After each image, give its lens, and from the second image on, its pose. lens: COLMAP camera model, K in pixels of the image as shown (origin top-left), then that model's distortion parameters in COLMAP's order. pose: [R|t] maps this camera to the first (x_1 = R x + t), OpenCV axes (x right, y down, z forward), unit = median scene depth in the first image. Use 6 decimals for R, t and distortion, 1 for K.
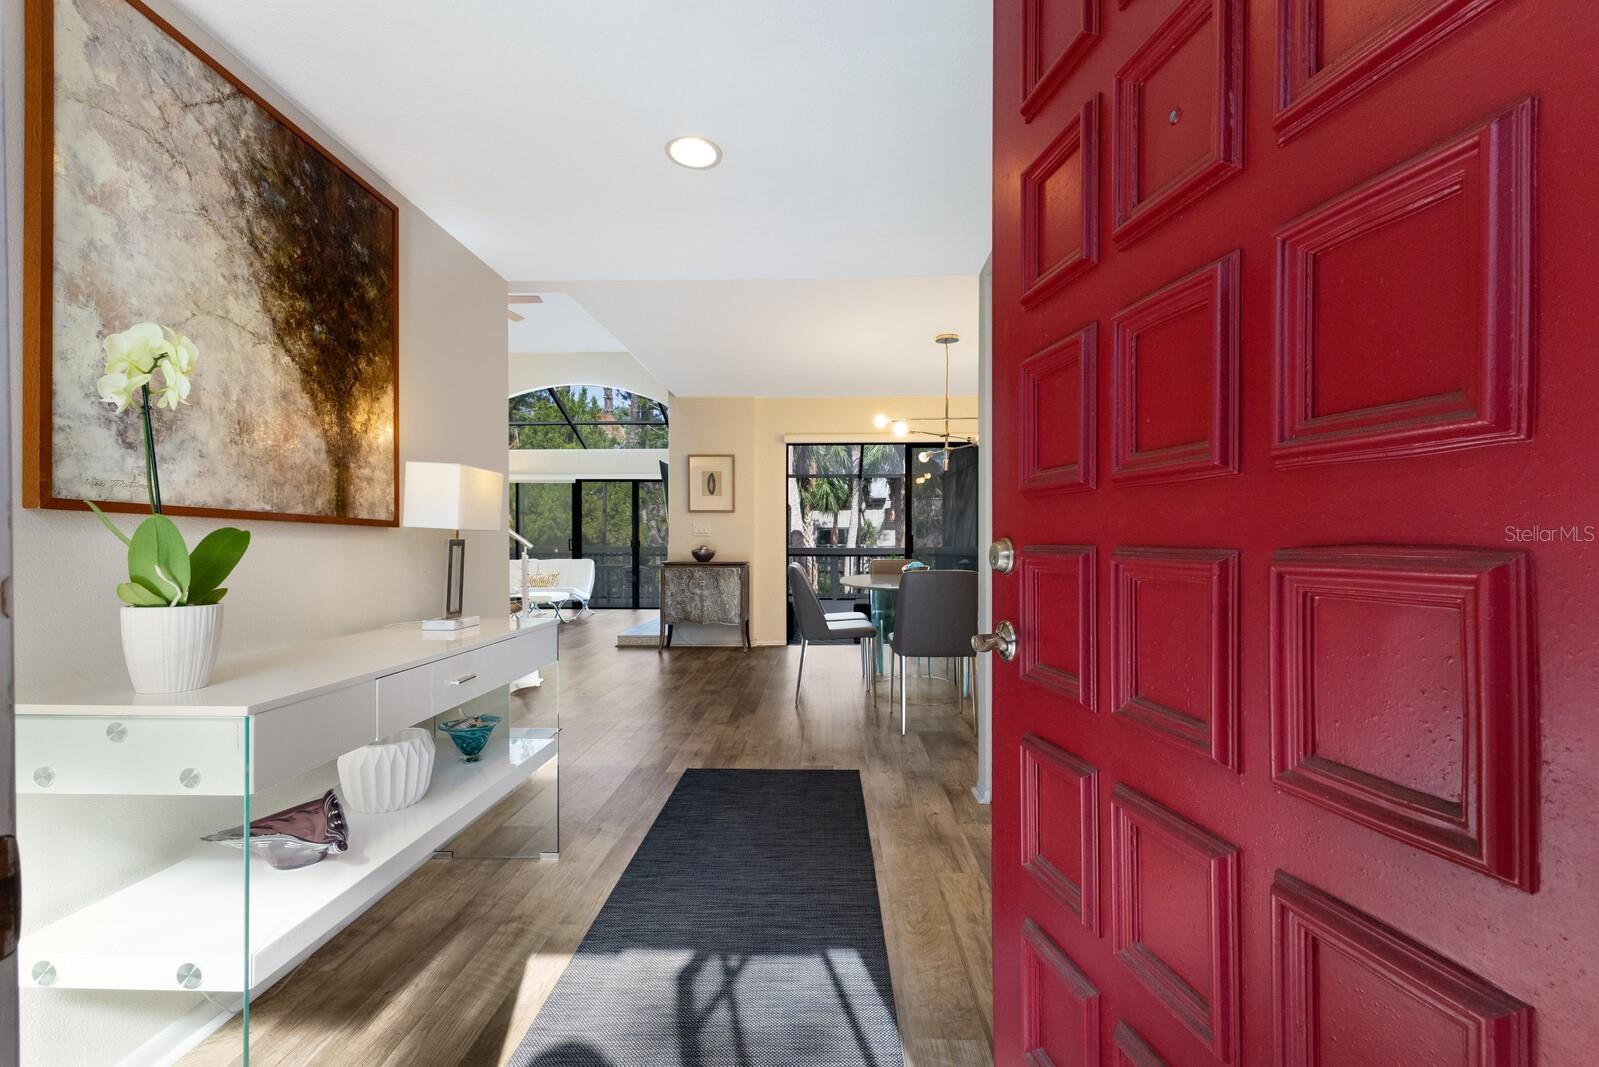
lens RADIAL K [[674.3, 0, 800.8], [0, 674.3, 531.5], [0, 0, 1]] dist [0.013140, -0.000419]
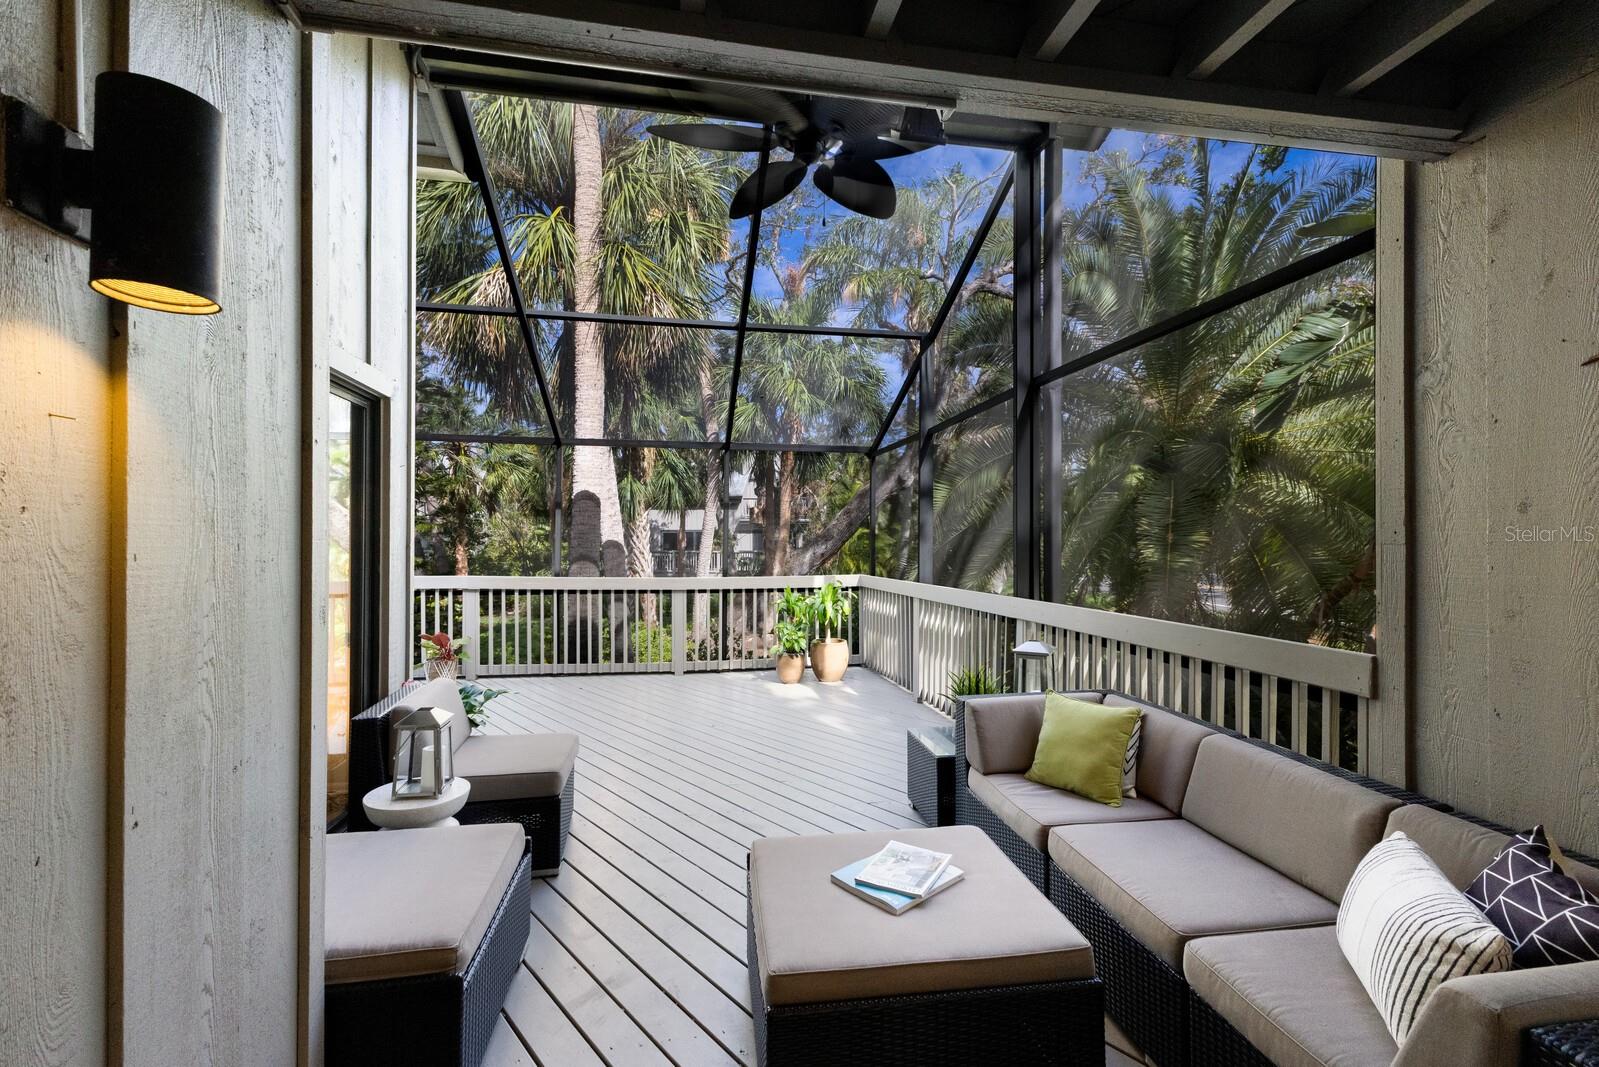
lens RADIAL K [[674.3, 0, 800.8], [0, 674.3, 531.5], [0, 0, 1]] dist [0.013140, -0.000419]
pose [[0.976400, 0.002277, 0.215959, 0.019531], [-0.002115, 0.999997, -0.000983, -0.006842], [-0.215961, 0.000503, 0.976402, 0.268360]]
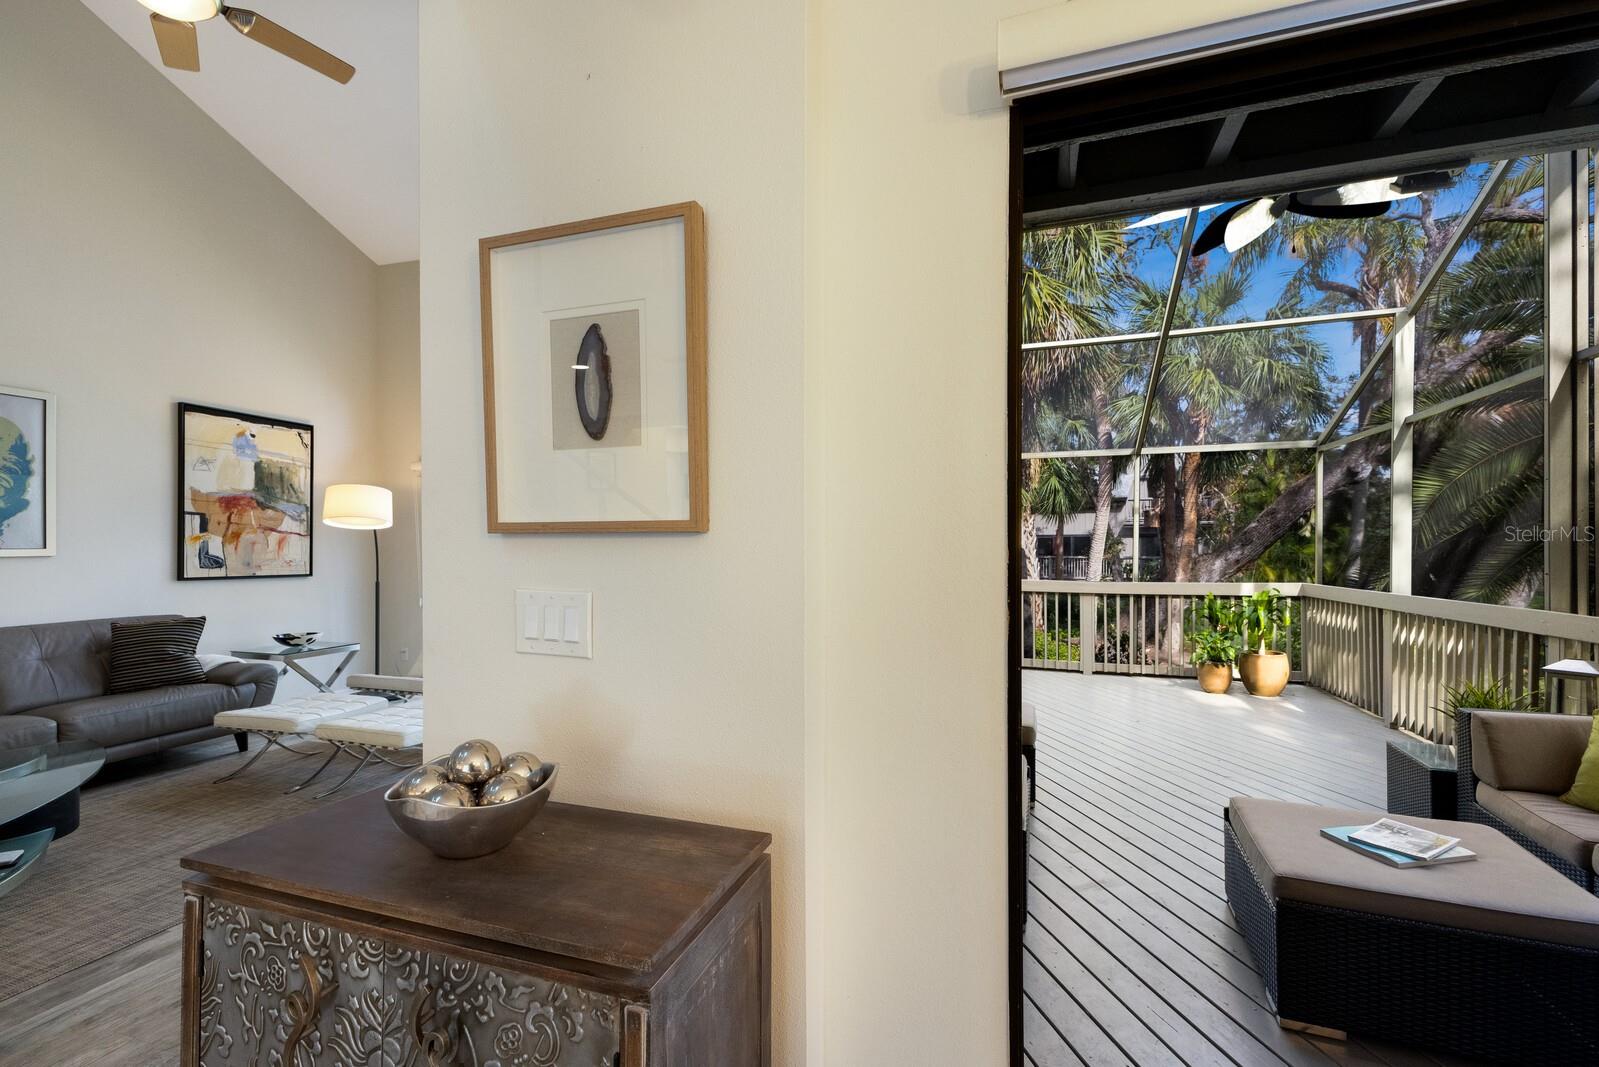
lens RADIAL K [[682.9, 0, 791.5], [0, 682.9, 542.9], [0, 0, 1]] dist [0.002057, -0.000151]
pose [[0.952254, -0.002924, -0.305294, -0.005834], [0.005368, 0.999960, 0.007167, -0.007200], [0.305261, -0.008463, 0.952231, 0.224005]]
